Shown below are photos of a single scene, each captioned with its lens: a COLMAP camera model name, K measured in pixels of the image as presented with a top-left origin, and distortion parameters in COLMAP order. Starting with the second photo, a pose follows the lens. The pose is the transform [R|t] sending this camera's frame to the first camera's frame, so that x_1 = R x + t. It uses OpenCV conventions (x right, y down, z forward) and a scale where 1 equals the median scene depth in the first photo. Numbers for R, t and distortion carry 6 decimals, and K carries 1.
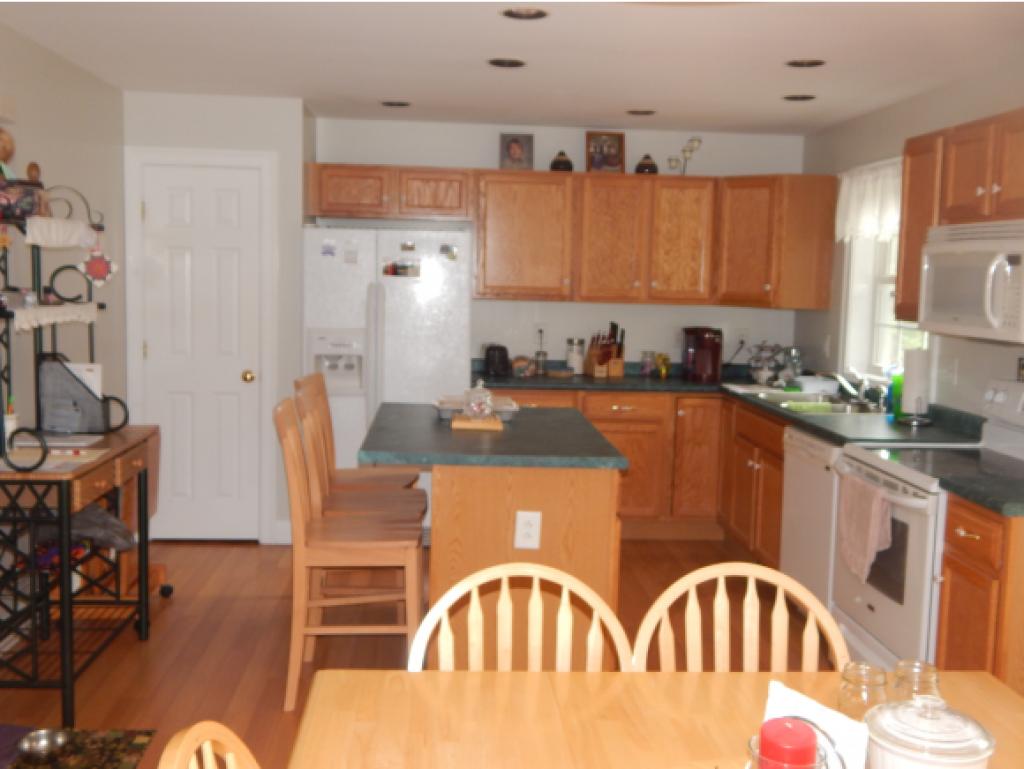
lens RADIAL K [[1032.3, 0, 512.0], [0, 1032.3, 384.5], [0, 0, 1]] dist [0.043716, 0.006667]
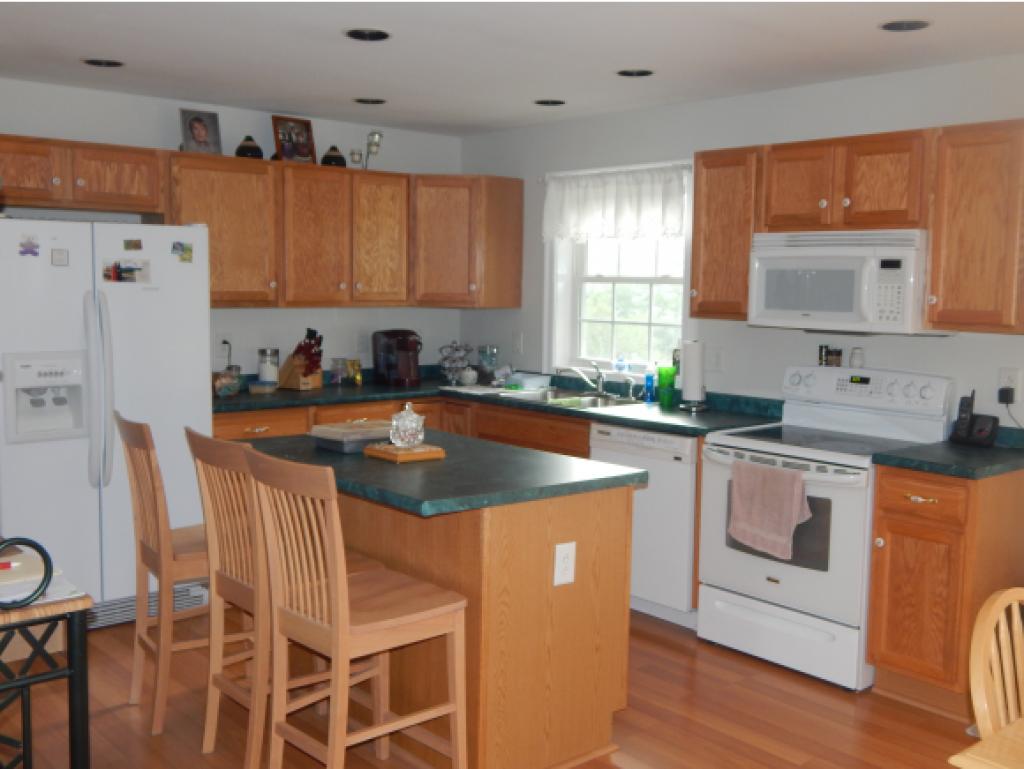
lens RADIAL K [[1035.3, 0, 512.0], [0, 1035.3, 384.5], [0, 0, 1]] dist [0.022471, -0.012525]
pose [[0.805755, -0.073061, 0.587725, -0.307182], [0.070040, 0.997153, 0.027935, -0.024889], [-0.588093, 0.018656, 0.808578, 0.165218]]
